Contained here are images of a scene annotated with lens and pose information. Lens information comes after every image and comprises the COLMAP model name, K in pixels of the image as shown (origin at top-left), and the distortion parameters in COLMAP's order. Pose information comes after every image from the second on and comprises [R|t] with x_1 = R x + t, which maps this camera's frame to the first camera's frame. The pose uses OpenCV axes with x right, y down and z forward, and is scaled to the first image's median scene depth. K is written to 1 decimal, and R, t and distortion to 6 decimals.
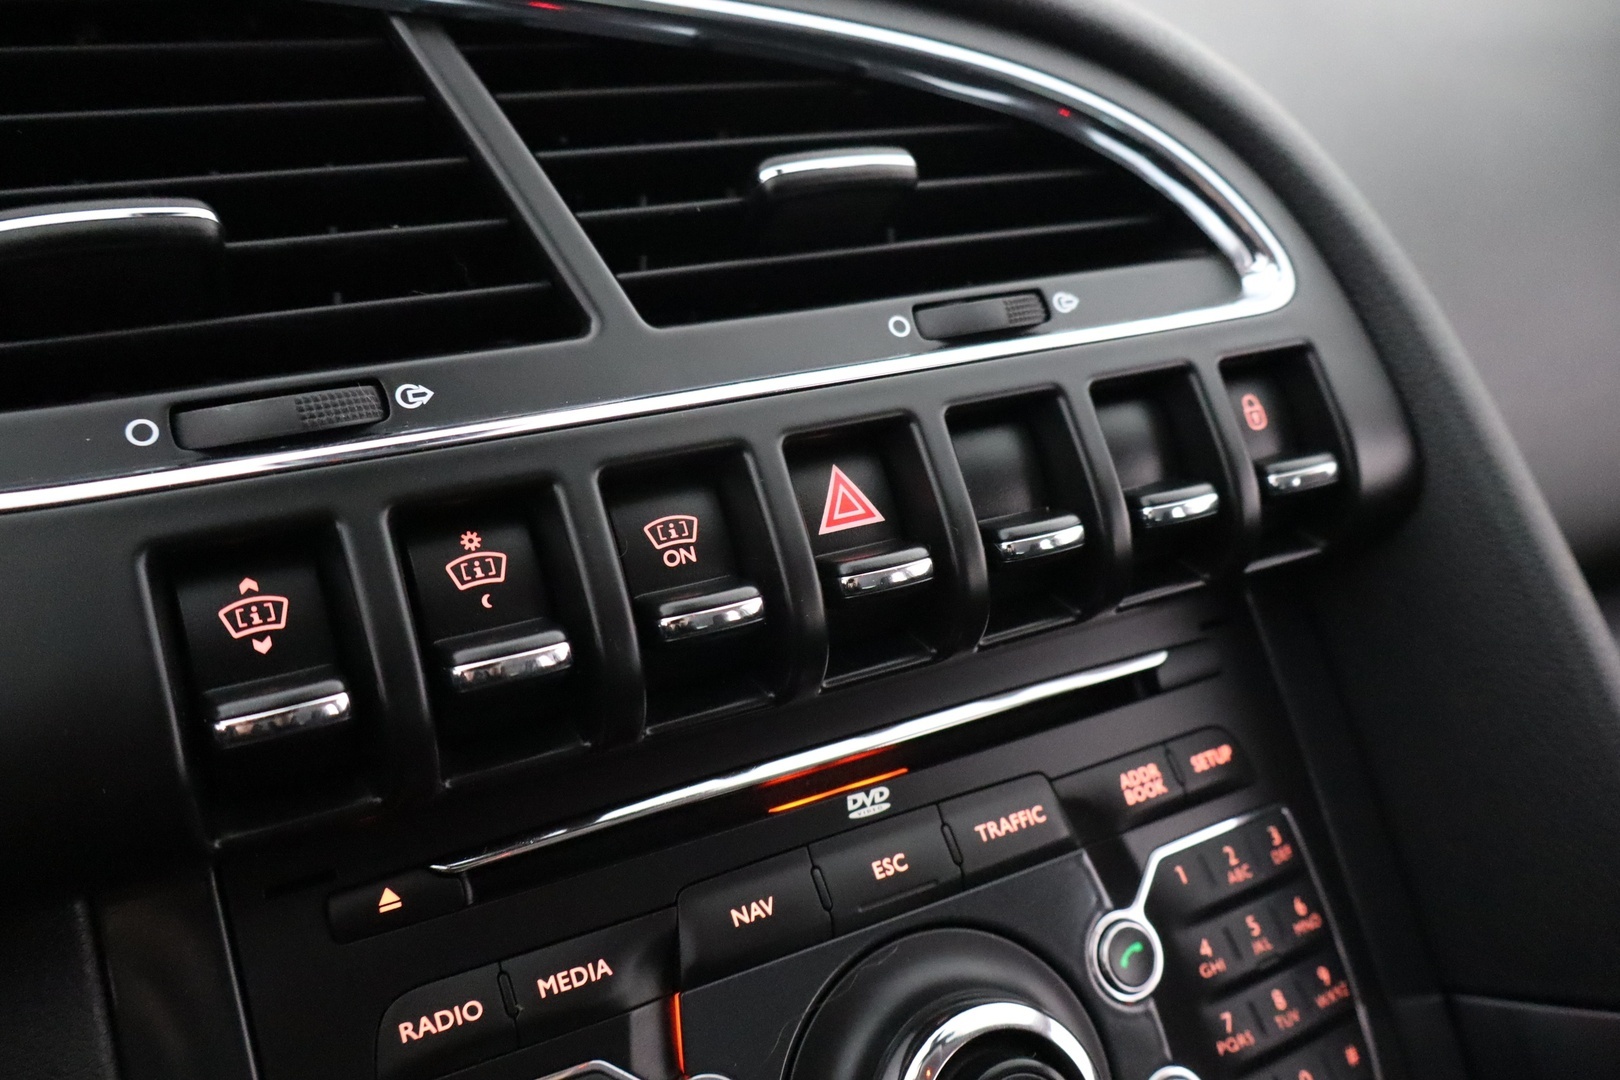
lens RADIAL K [[1398.9, 0, 808.5], [0, 1398.9, 537.9], [0, 0, 1]] dist [0.011553, 0.004131]
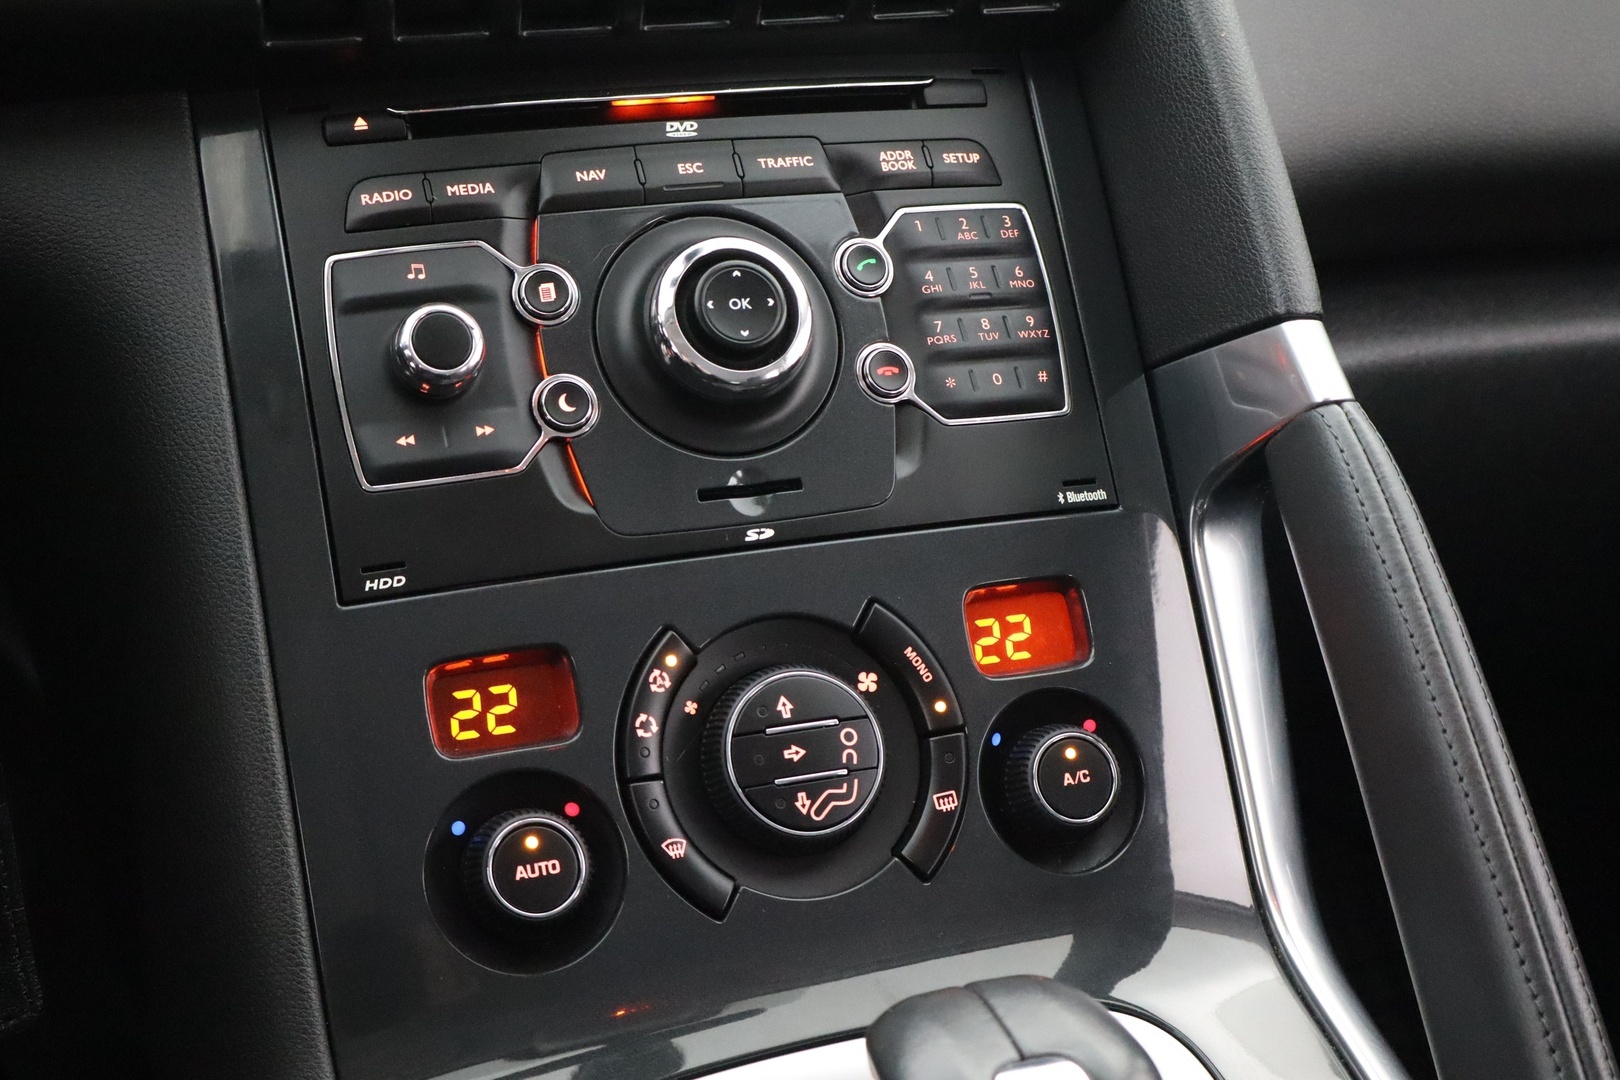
lens RADIAL K [[2301.6, 0, 811.0], [0, 2301.6, 541.8], [0, 0, 1]] dist [0.008764, 0.000000]
pose [[0.991645, 0.070528, -0.108010, 0.465629], [-0.070876, 0.997485, 0.000625, 0.605792], [0.107783, 0.007036, 0.994150, -1.371193]]
